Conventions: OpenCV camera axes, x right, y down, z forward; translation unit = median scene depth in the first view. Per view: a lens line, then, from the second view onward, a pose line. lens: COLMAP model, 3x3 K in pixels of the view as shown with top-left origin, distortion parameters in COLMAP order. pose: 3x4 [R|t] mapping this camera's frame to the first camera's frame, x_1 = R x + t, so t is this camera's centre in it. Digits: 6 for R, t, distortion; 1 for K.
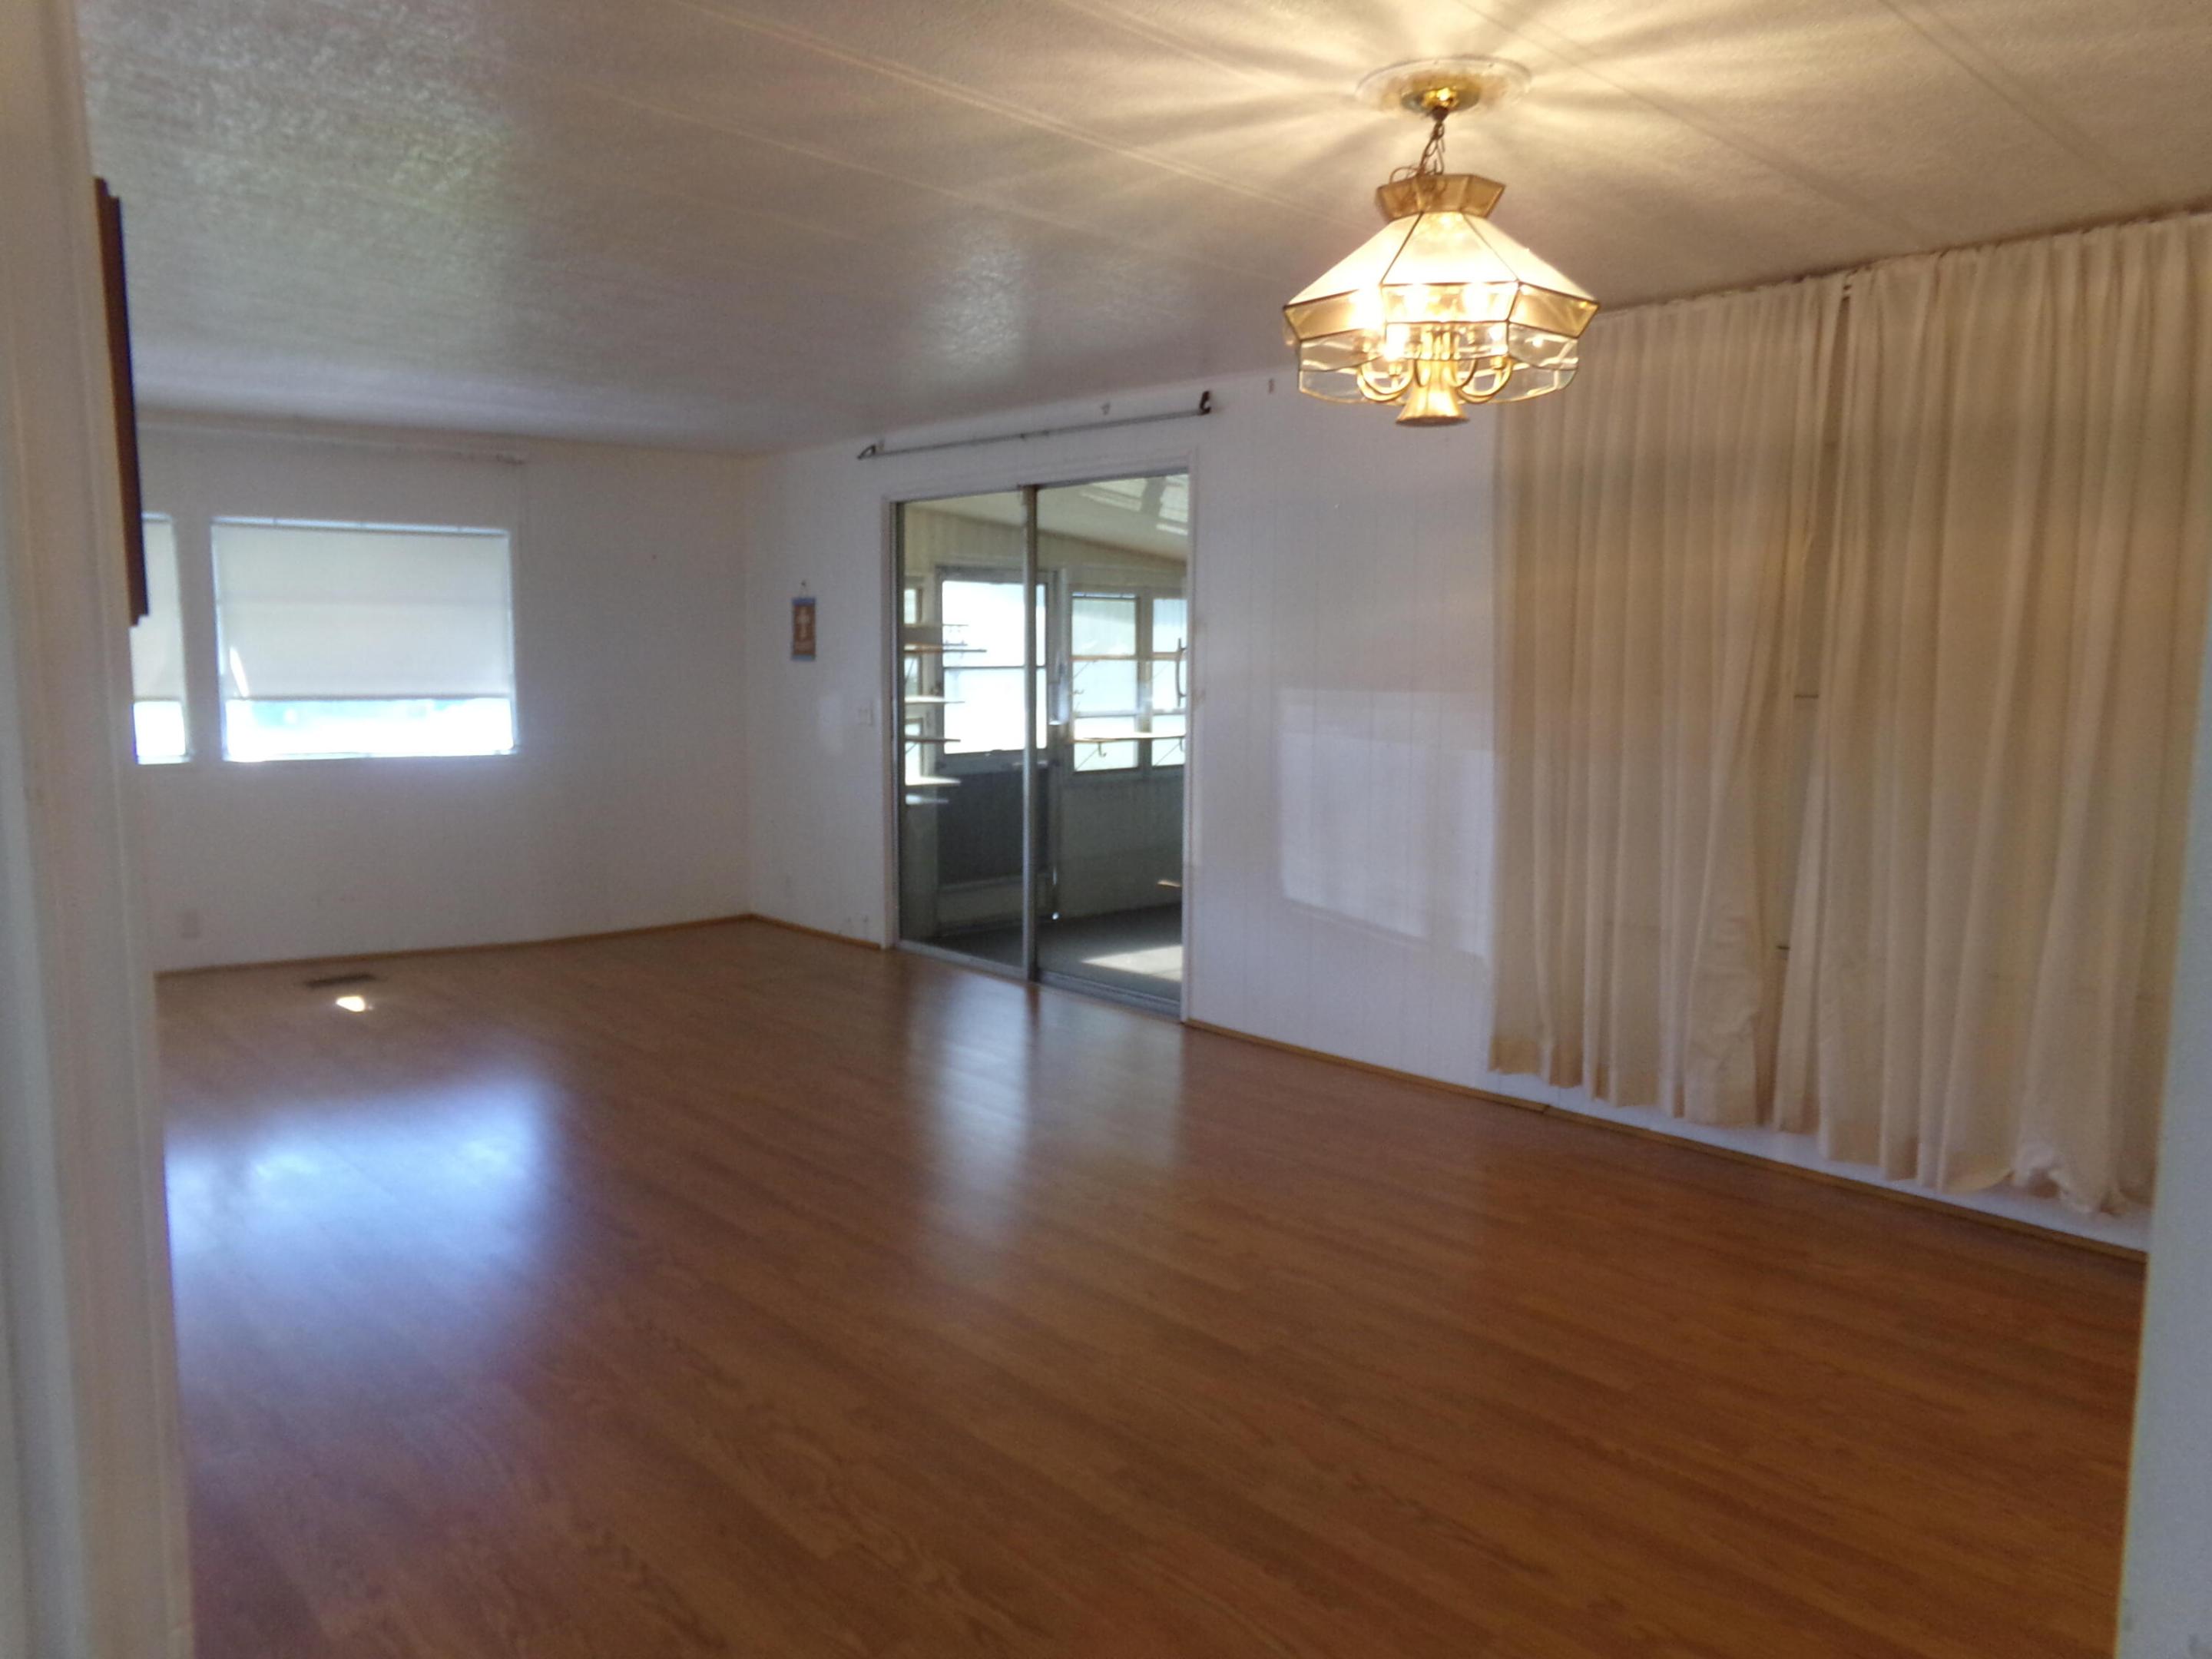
lens RADIAL K [[1538.0, 0, 1111.4], [0, 1538.0, 825.6], [0, 0, 1]] dist [-0.075807, 0.127473]
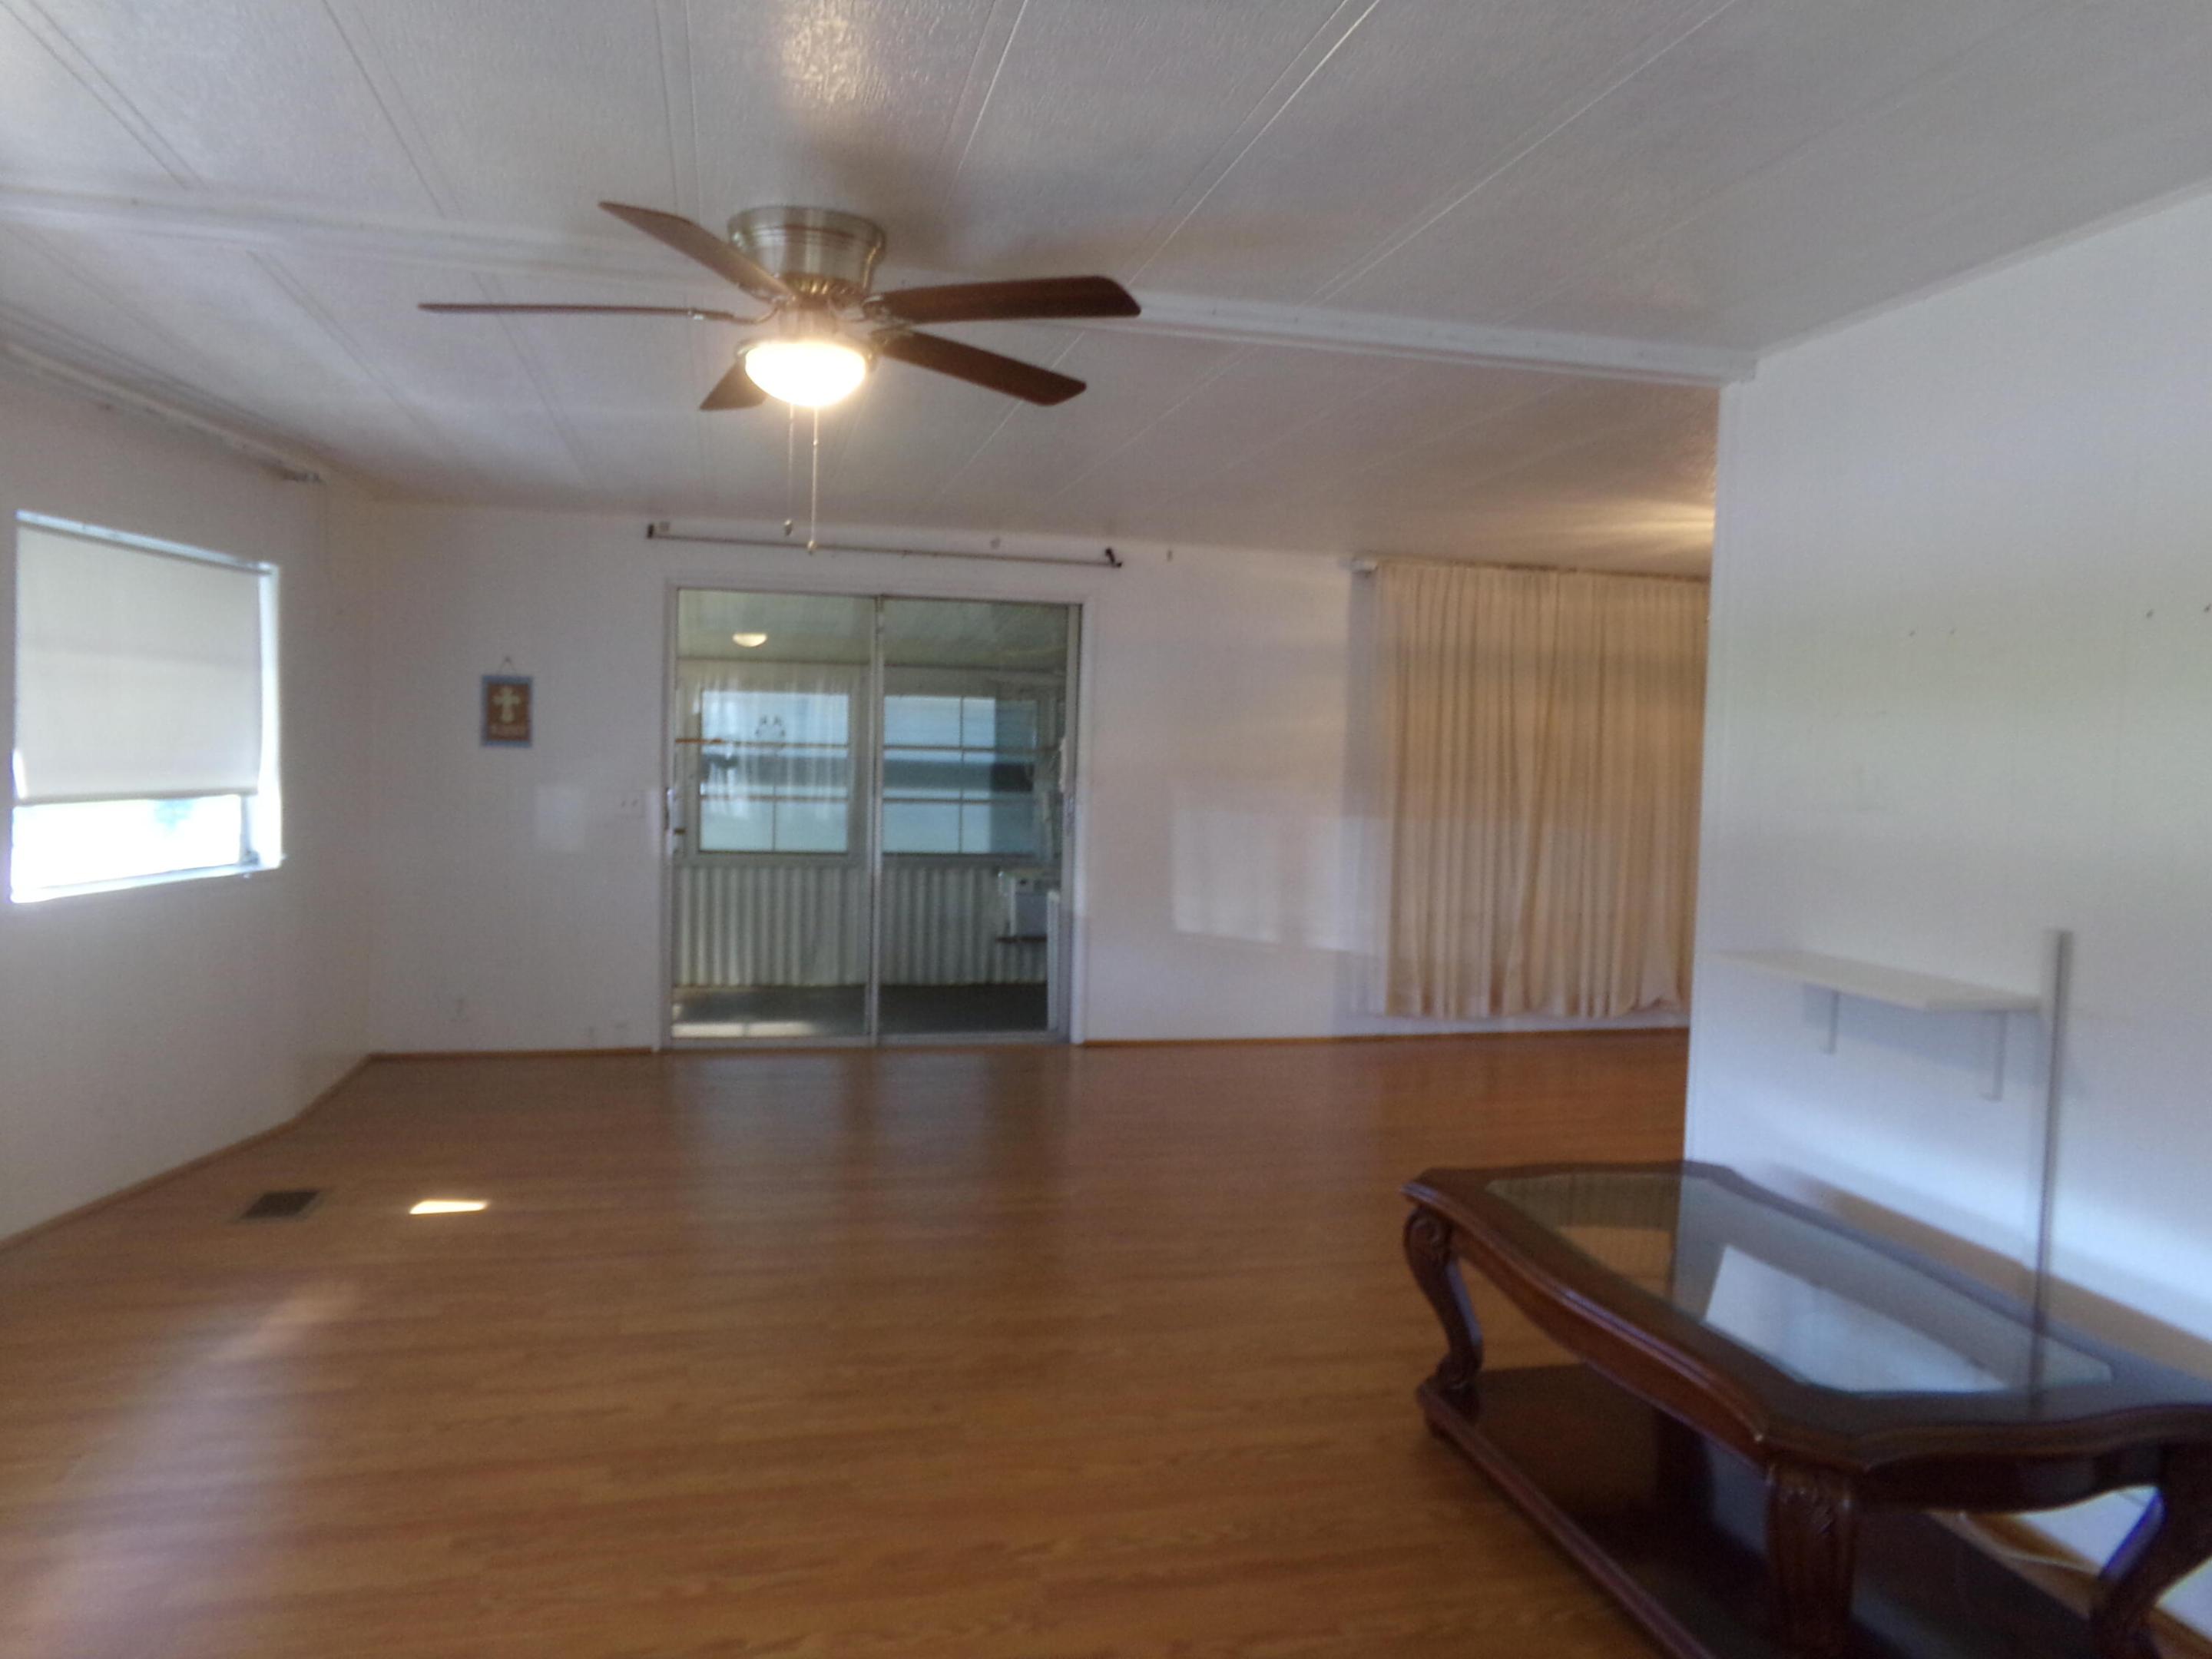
lens RADIAL K [[1541.9, 0, 1095.4], [0, 1541.9, 834.2], [0, 0, 1]] dist [-0.064566, 0.126753]
pose [[0.509370, -0.038833, 0.859671, -0.995830], [0.077226, 0.997013, -0.000721, -0.038690], [-0.857075, 0.066756, 0.510848, 0.331543]]
